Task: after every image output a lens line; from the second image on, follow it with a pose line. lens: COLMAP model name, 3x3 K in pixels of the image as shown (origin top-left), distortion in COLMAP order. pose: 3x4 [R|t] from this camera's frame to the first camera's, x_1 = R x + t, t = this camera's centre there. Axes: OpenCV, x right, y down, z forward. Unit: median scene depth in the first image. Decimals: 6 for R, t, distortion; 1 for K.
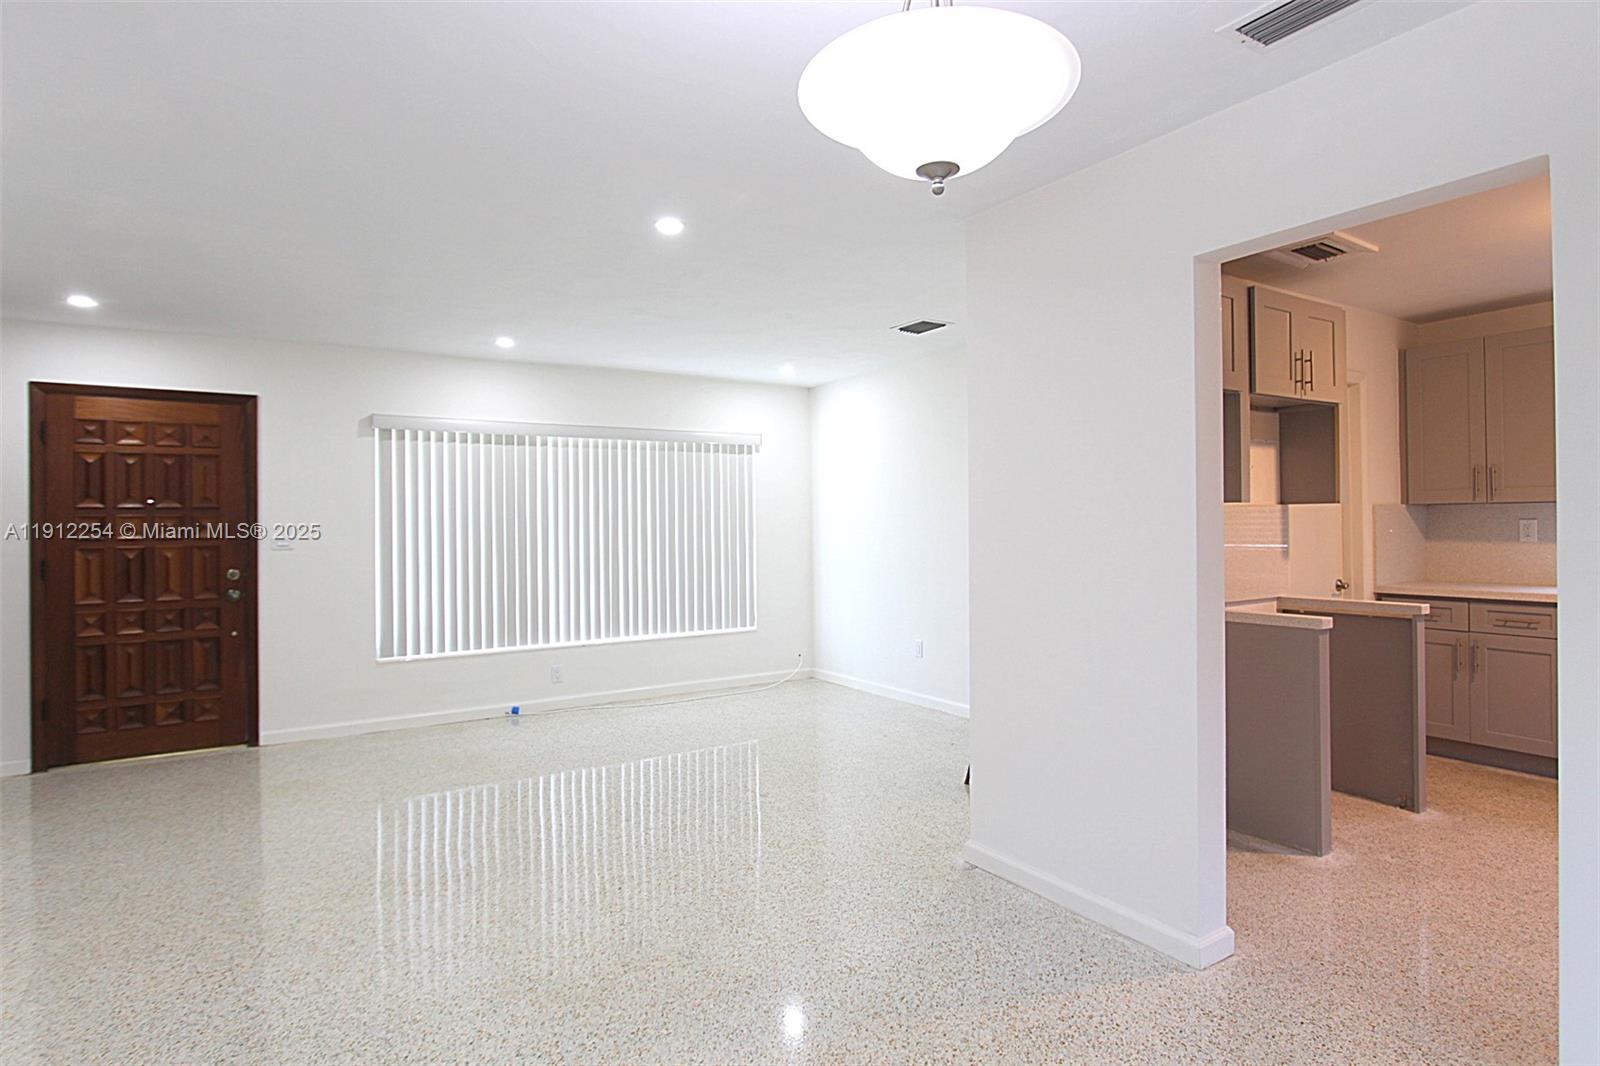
lens RADIAL K [[855.5, 0, 797.7], [0, 855.5, 521.4], [0, 0, 1]] dist [-0.011738, 0.000271]
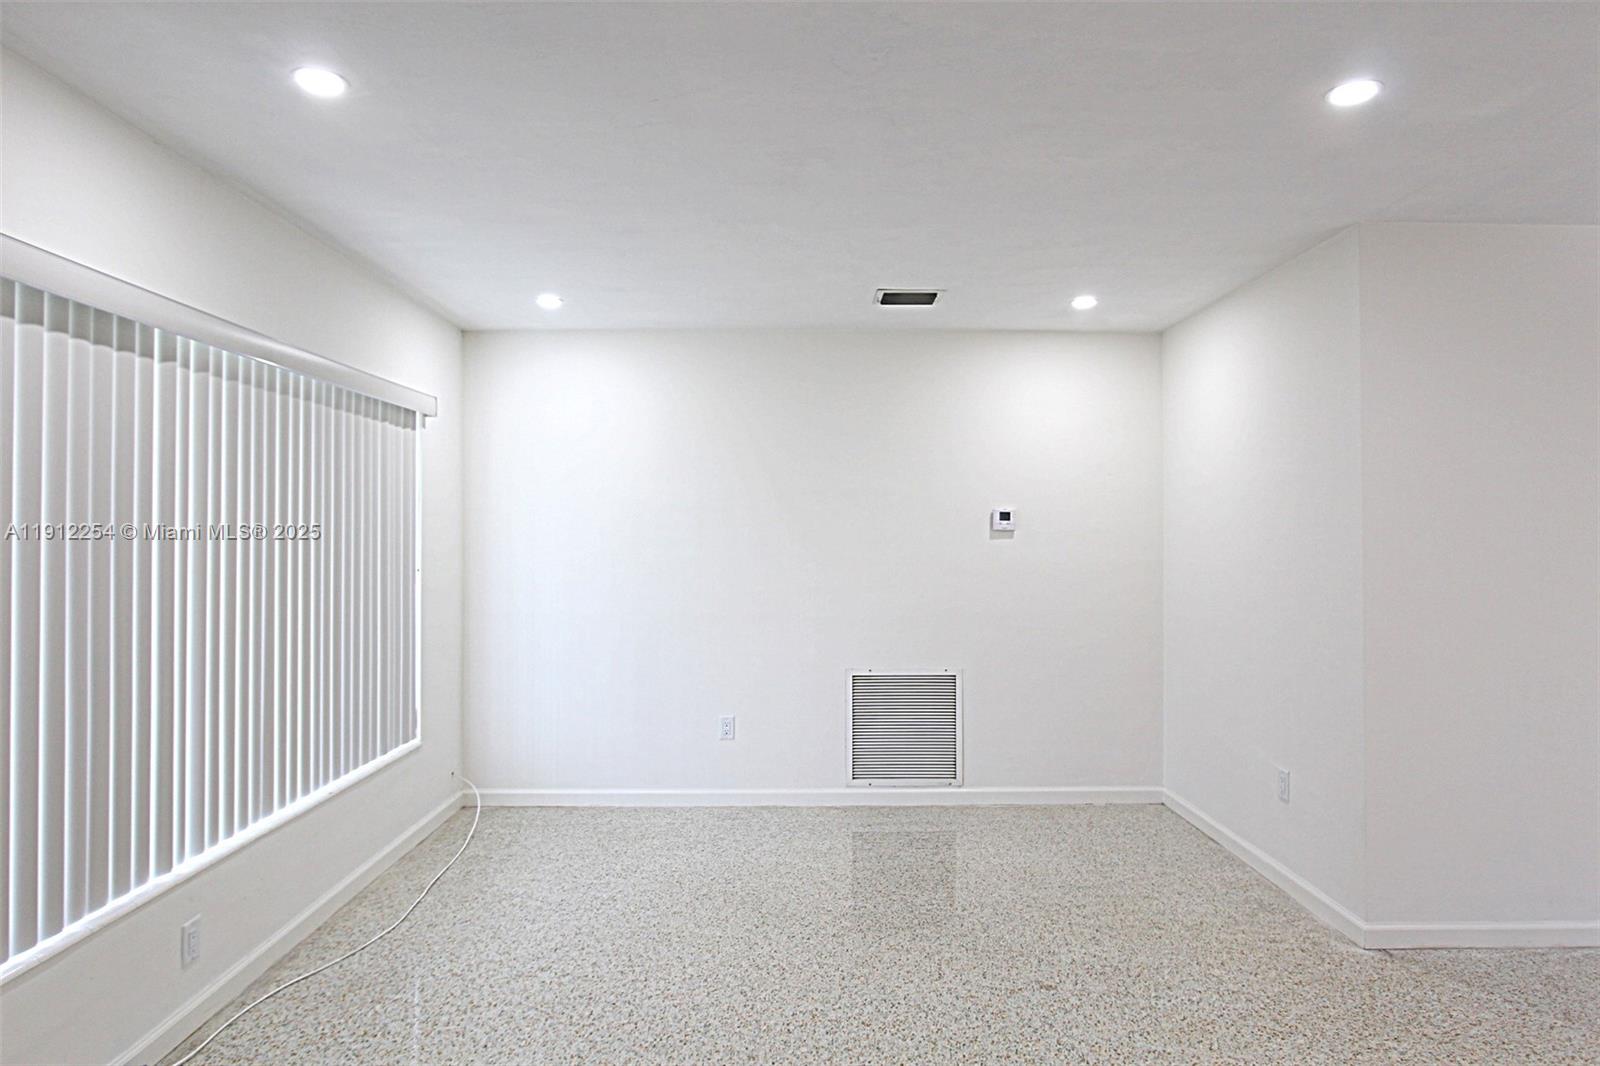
lens RADIAL K [[932.1, 0, 801.0], [0, 932.1, 518.6], [0, 0, 1]] dist [-0.025080, 0.010421]
pose [[0.529057, 0.025092, 0.848215, -0.568334], [-0.007747, 0.999664, -0.024741, -0.010087], [-0.848551, 0.006518, 0.529074, 0.606579]]
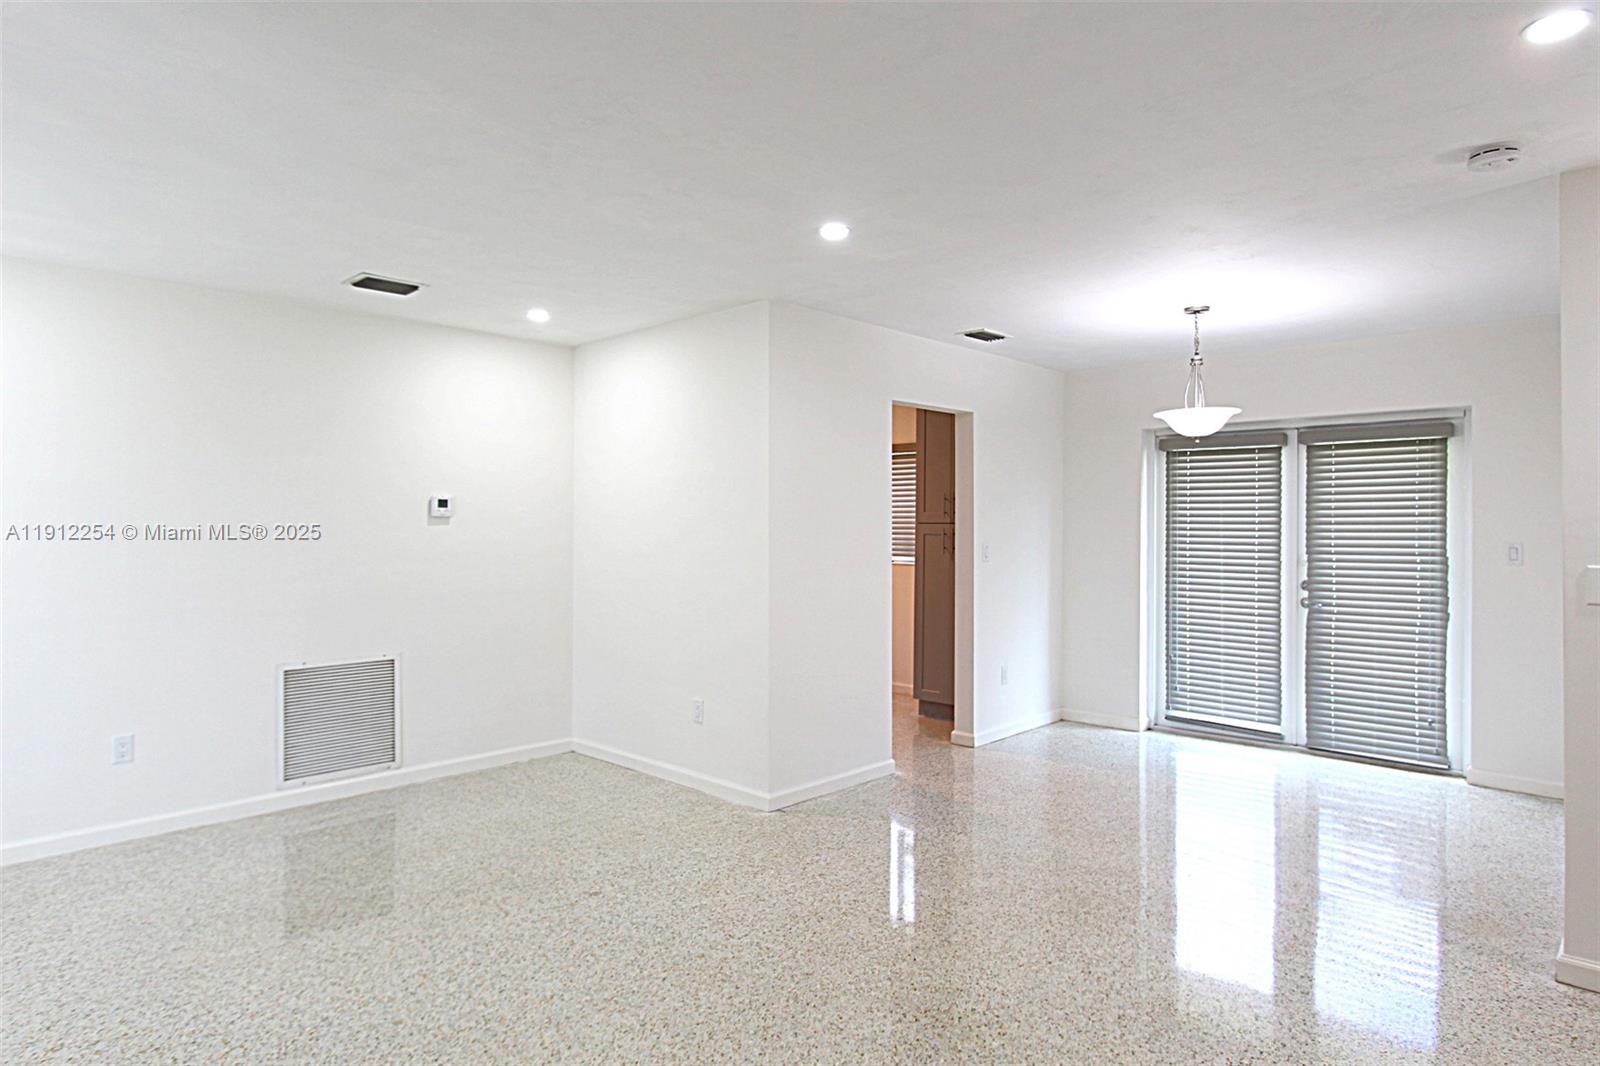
lens RADIAL K [[932.1, 0, 801.0], [0, 932.1, 518.6], [0, 0, 1]] dist [-0.025080, 0.010421]
pose [[-0.237703, 0.014563, 0.971229, -0.702352], [-0.000762, 0.999885, -0.015179, -0.006788], [-0.971338, -0.004348, -0.237664, 0.786291]]
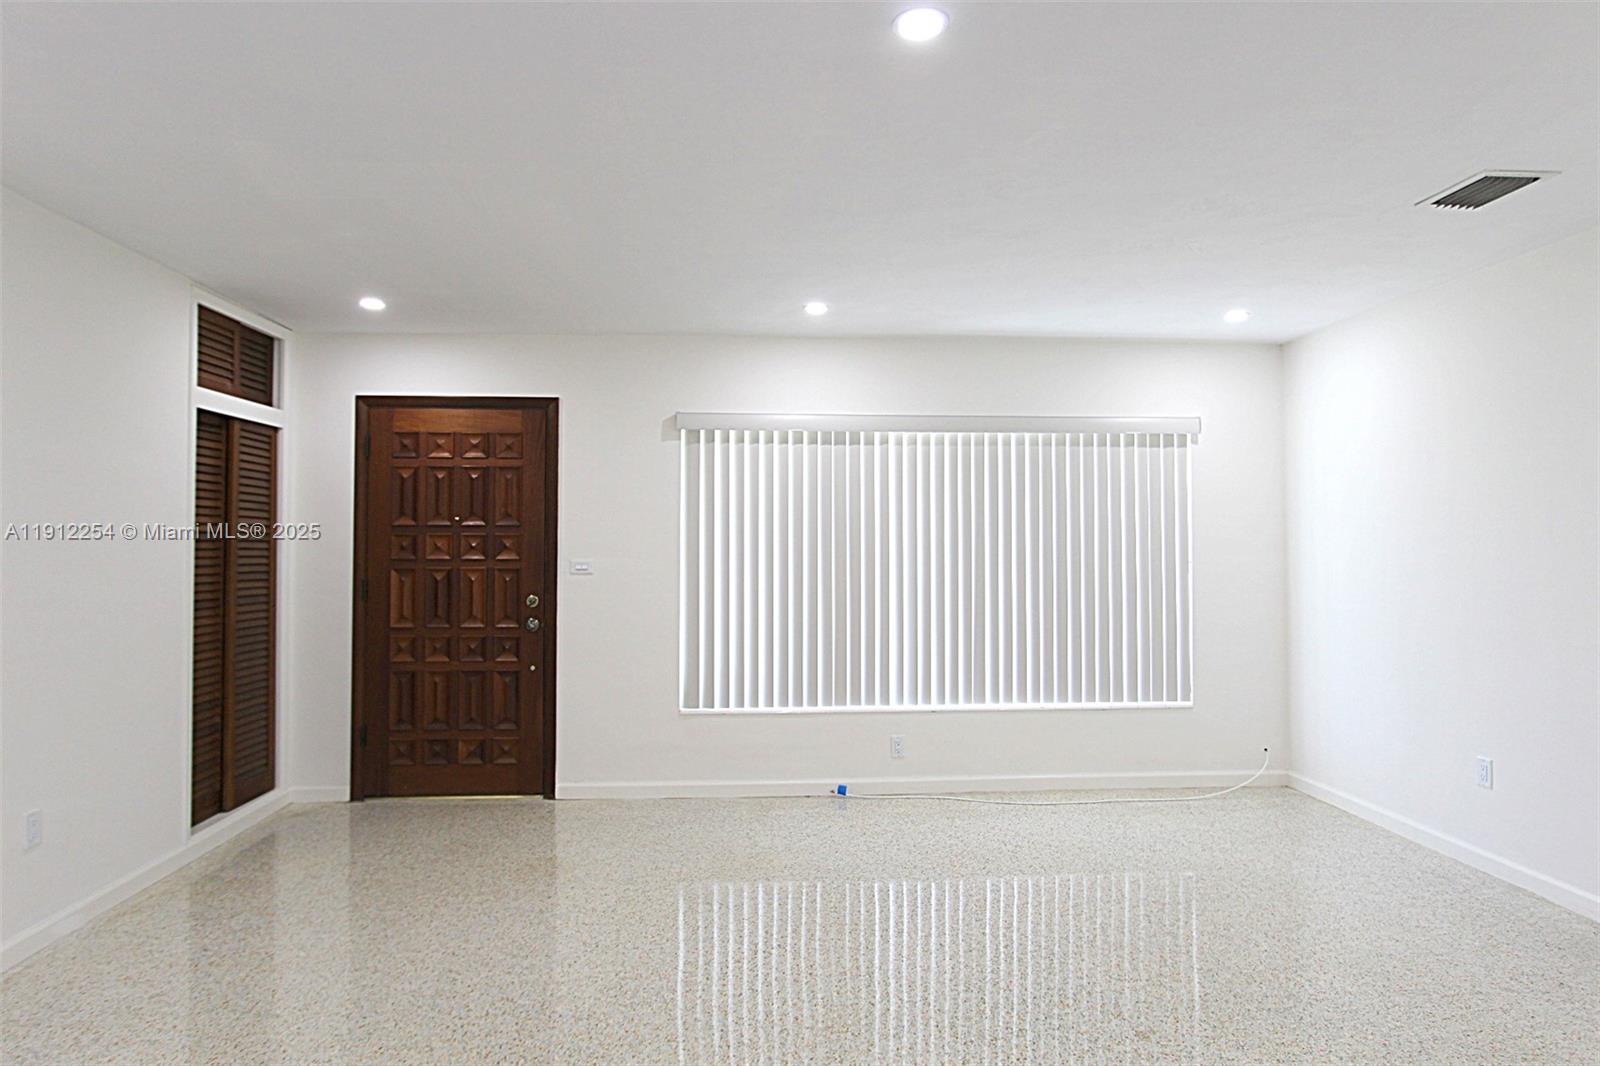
lens RADIAL K [[932.1, 0, 801.0], [0, 932.1, 518.6], [0, 0, 1]] dist [-0.025080, 0.010421]
pose [[0.875988, -0.003235, -0.482322, 0.044456], [-0.007837, 0.999750, -0.020938, -0.004897], [0.482269, 0.022121, 0.875744, 0.269528]]
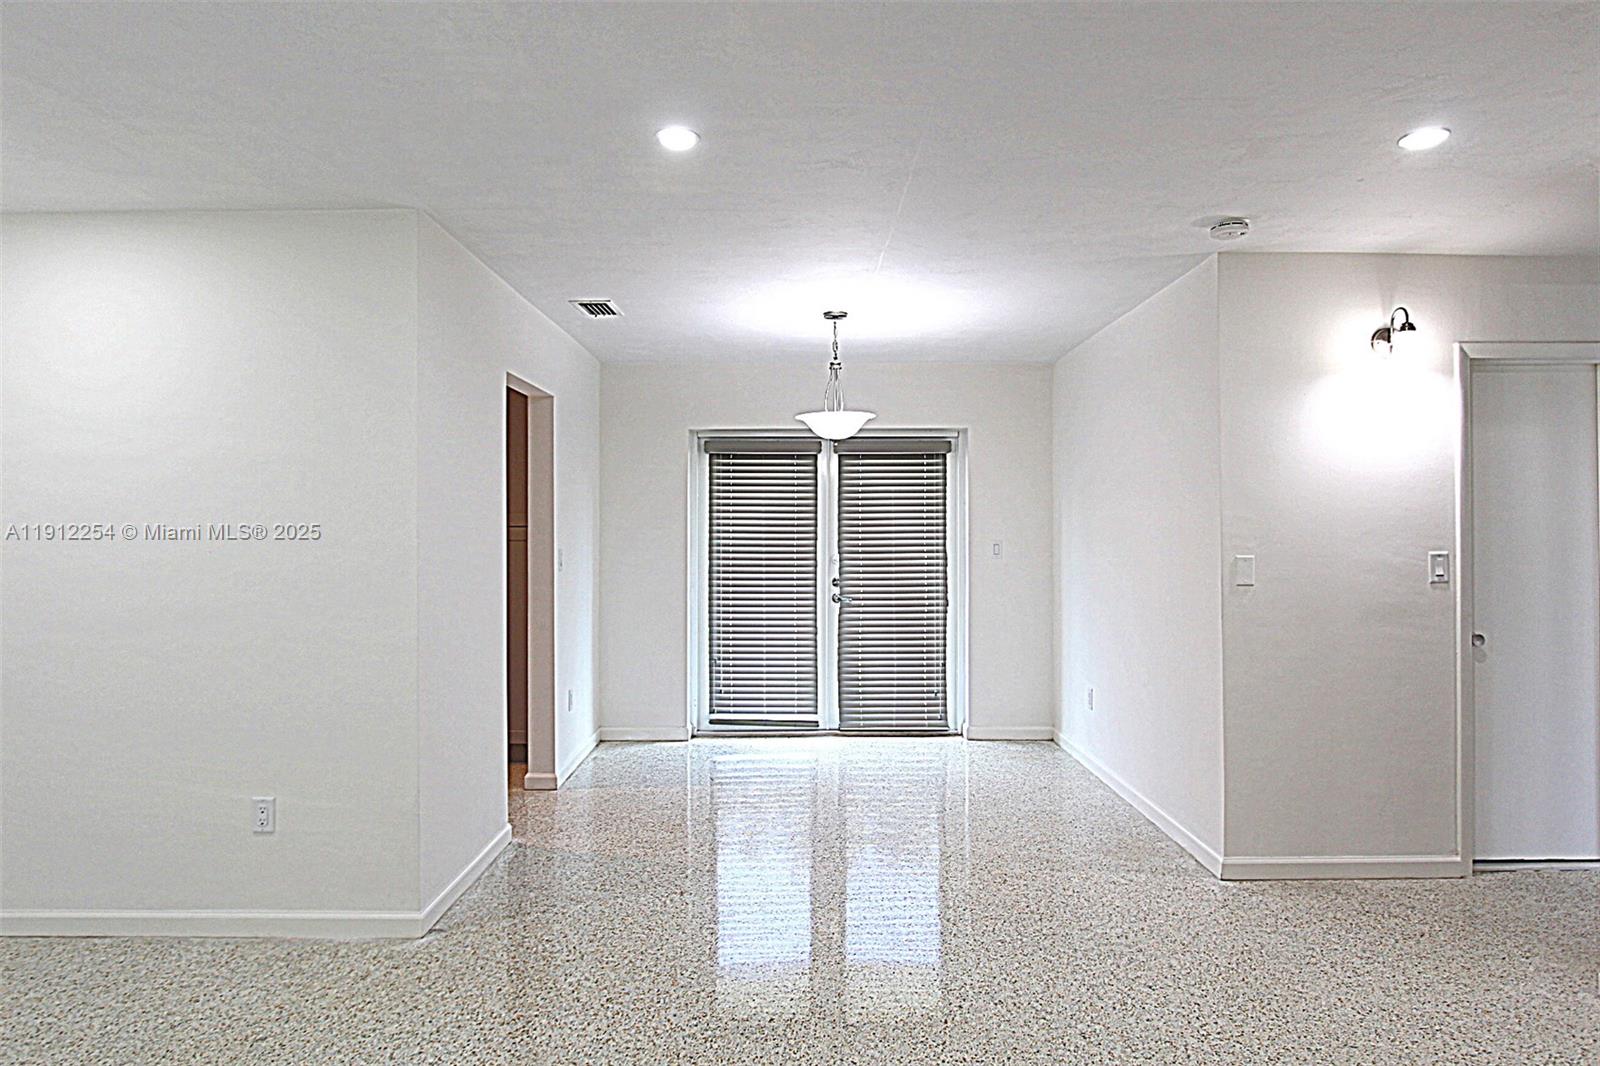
lens RADIAL K [[932.1, 0, 801.0], [0, 932.1, 518.6], [0, 0, 1]] dist [-0.025080, 0.010421]
pose [[-0.844693, 0.017574, 0.534962, -0.398854], [0.010629, 0.999815, -0.016062, -0.008319], [-0.535145, -0.007881, -0.844723, 0.981856]]
